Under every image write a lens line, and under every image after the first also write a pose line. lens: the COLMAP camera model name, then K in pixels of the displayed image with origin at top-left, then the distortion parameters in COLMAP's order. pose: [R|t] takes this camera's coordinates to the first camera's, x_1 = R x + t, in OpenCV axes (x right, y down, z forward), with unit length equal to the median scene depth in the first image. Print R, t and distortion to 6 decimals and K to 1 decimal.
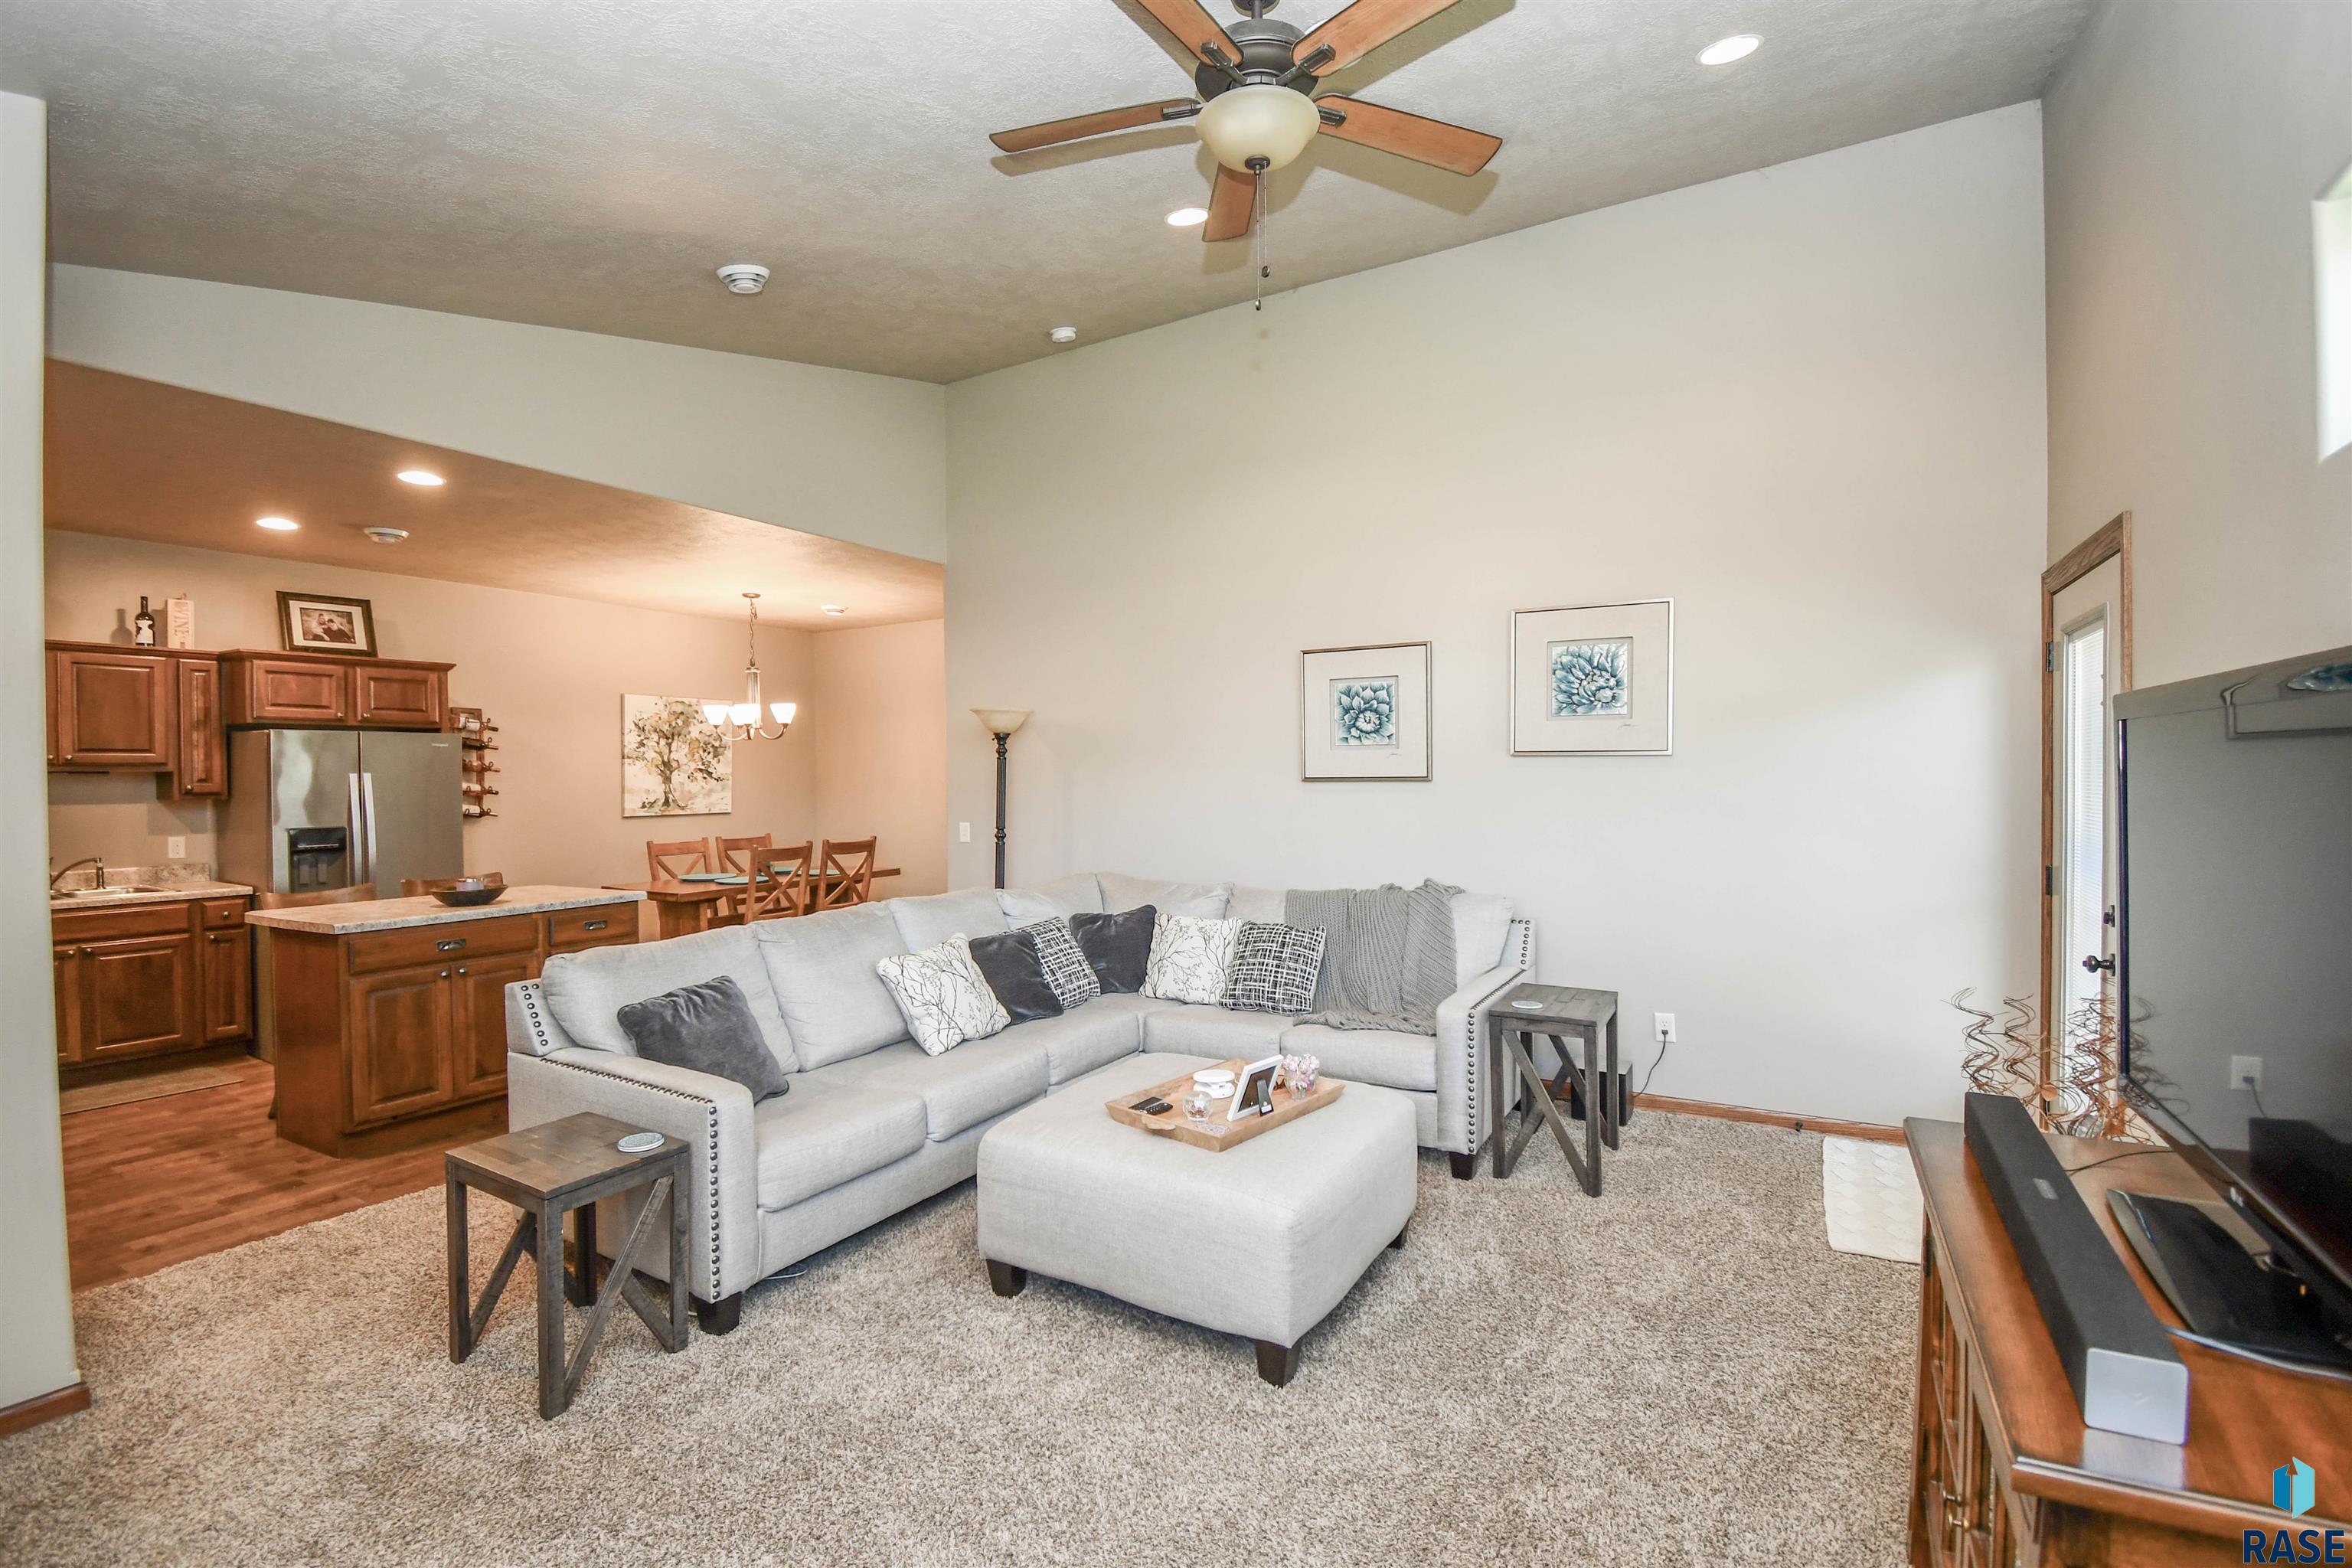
lens RADIAL K [[1058.7, 0, 1170.7], [0, 1058.7, 786.5], [0, 0, 1]] dist [0.021593, -0.025878]
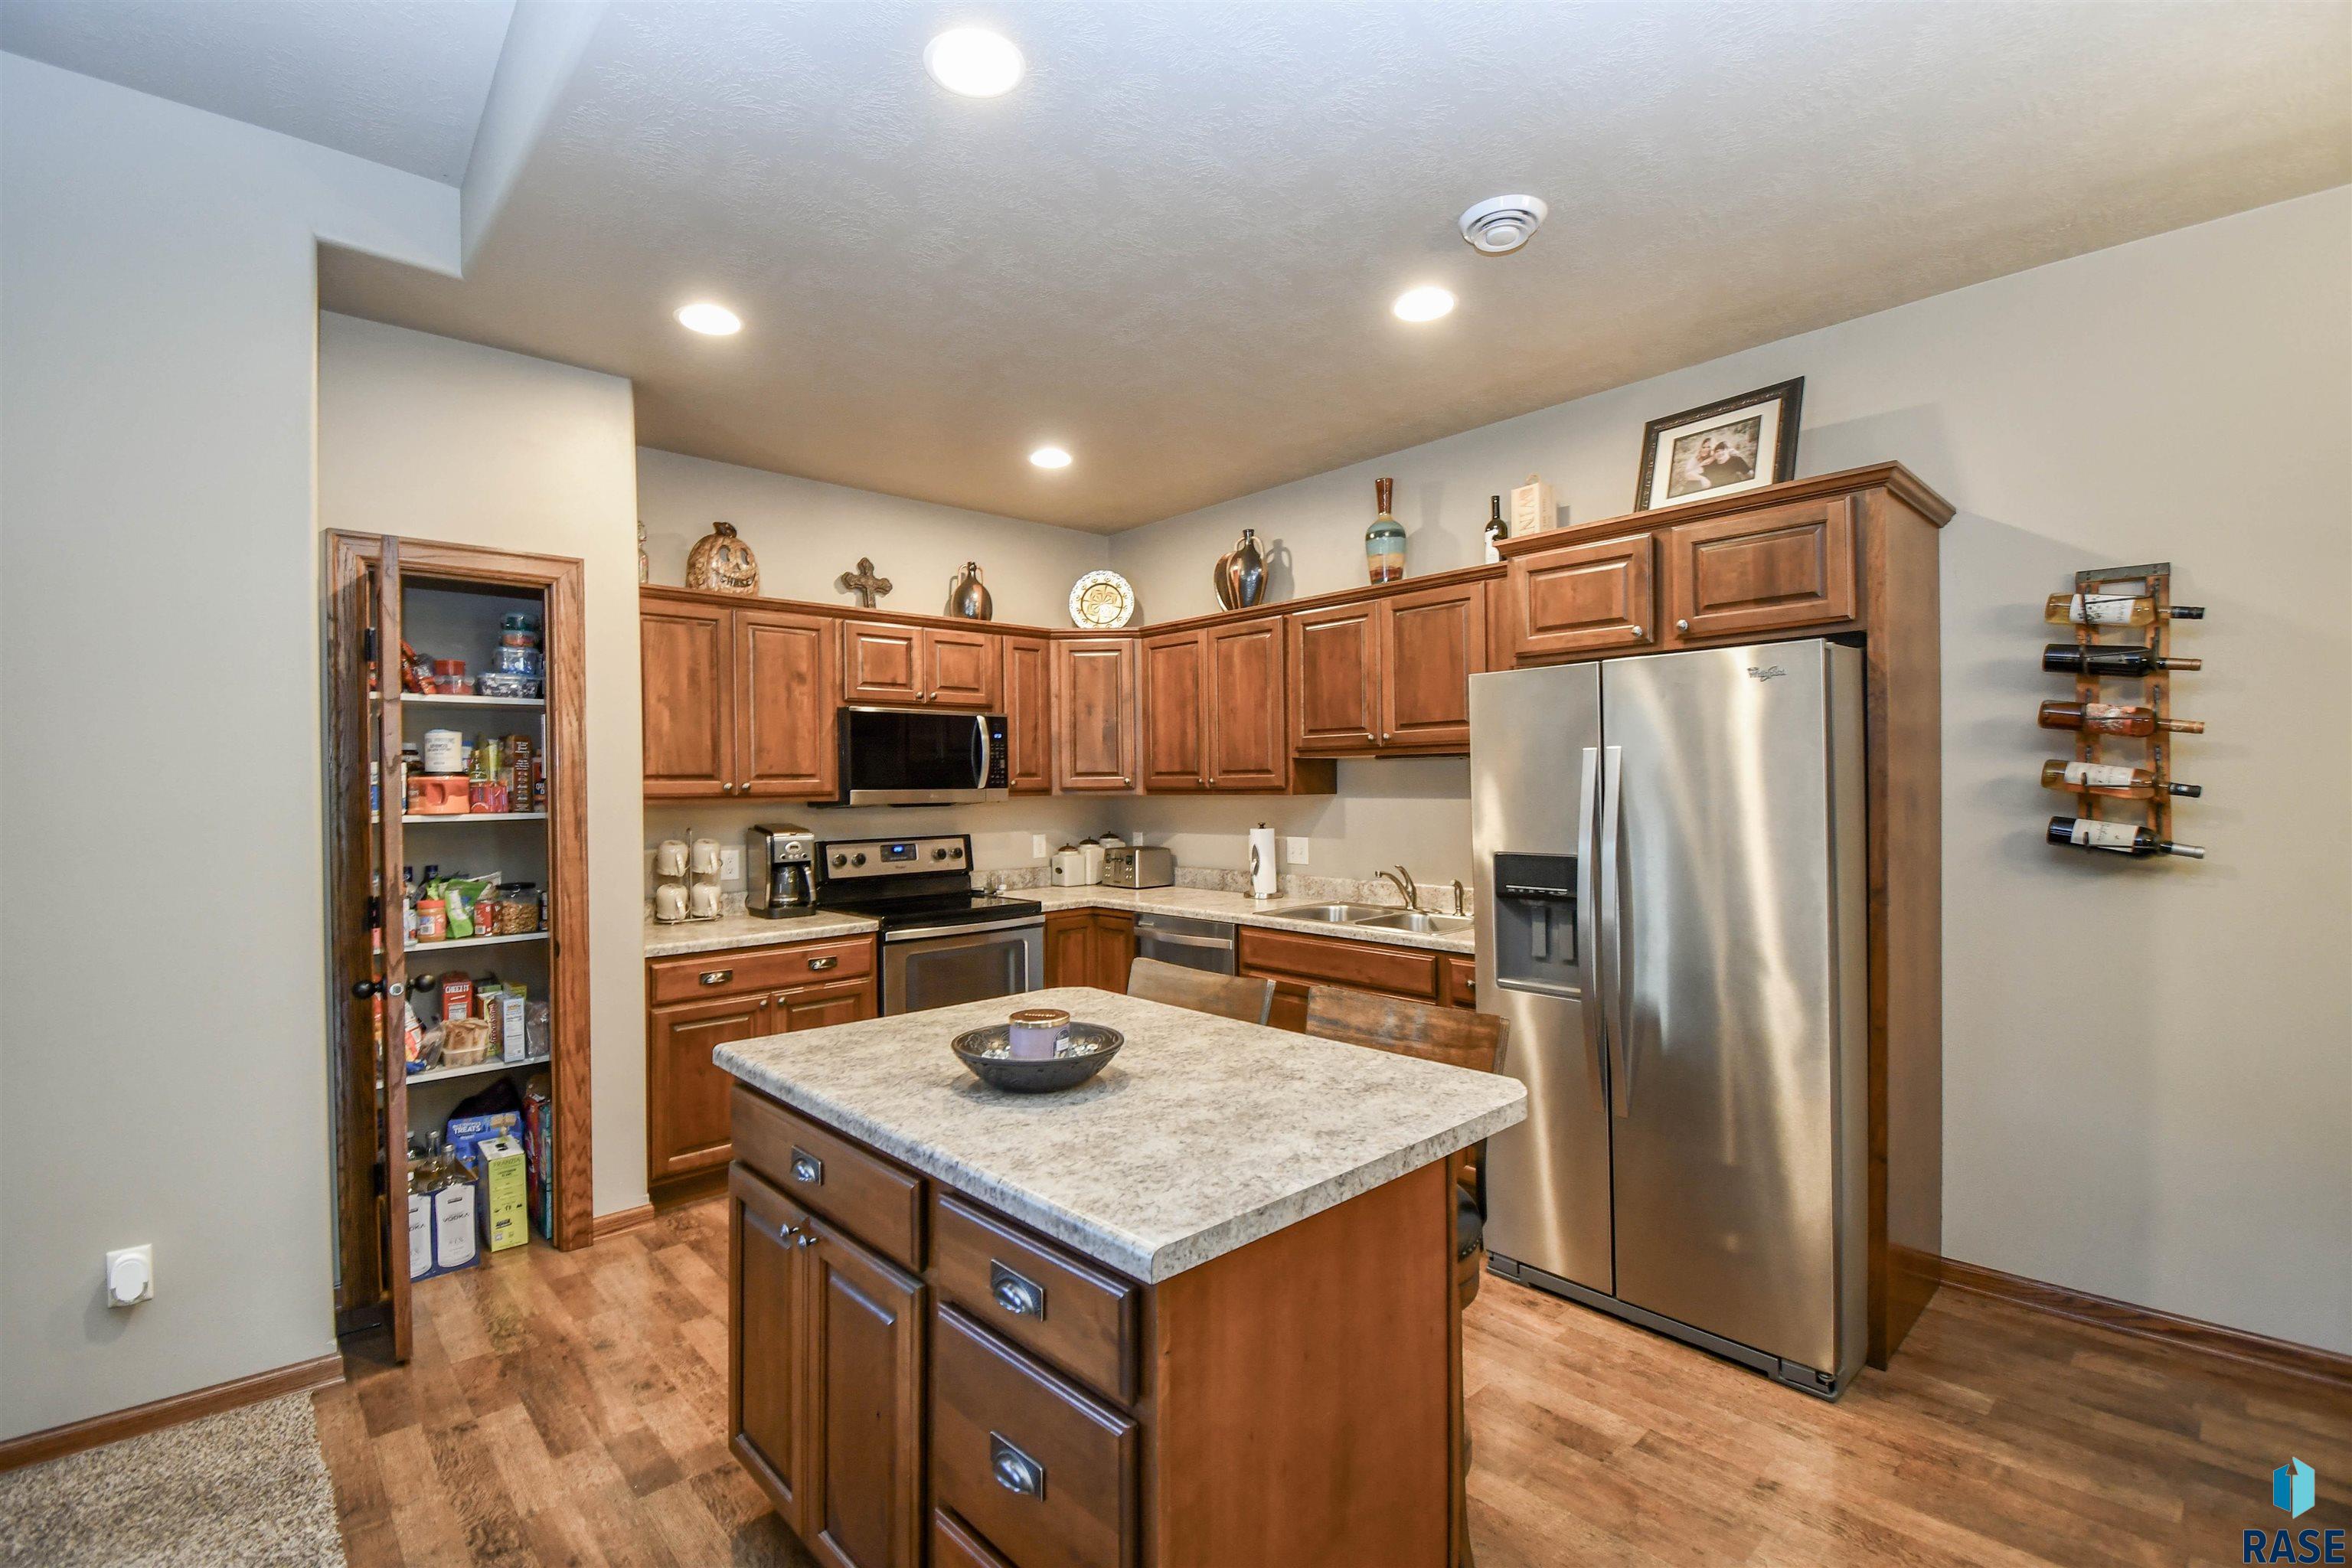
lens RADIAL K [[1049.4, 0, 1171.8], [0, 1049.4, 780.5], [0, 0, 1]] dist [0.019299, -0.024020]
pose [[-0.284791, 0.006142, -0.958570, -0.175310], [0.000885, 0.999981, 0.006144, -0.000036], [0.958589, 0.000901, -0.284791, 0.669000]]
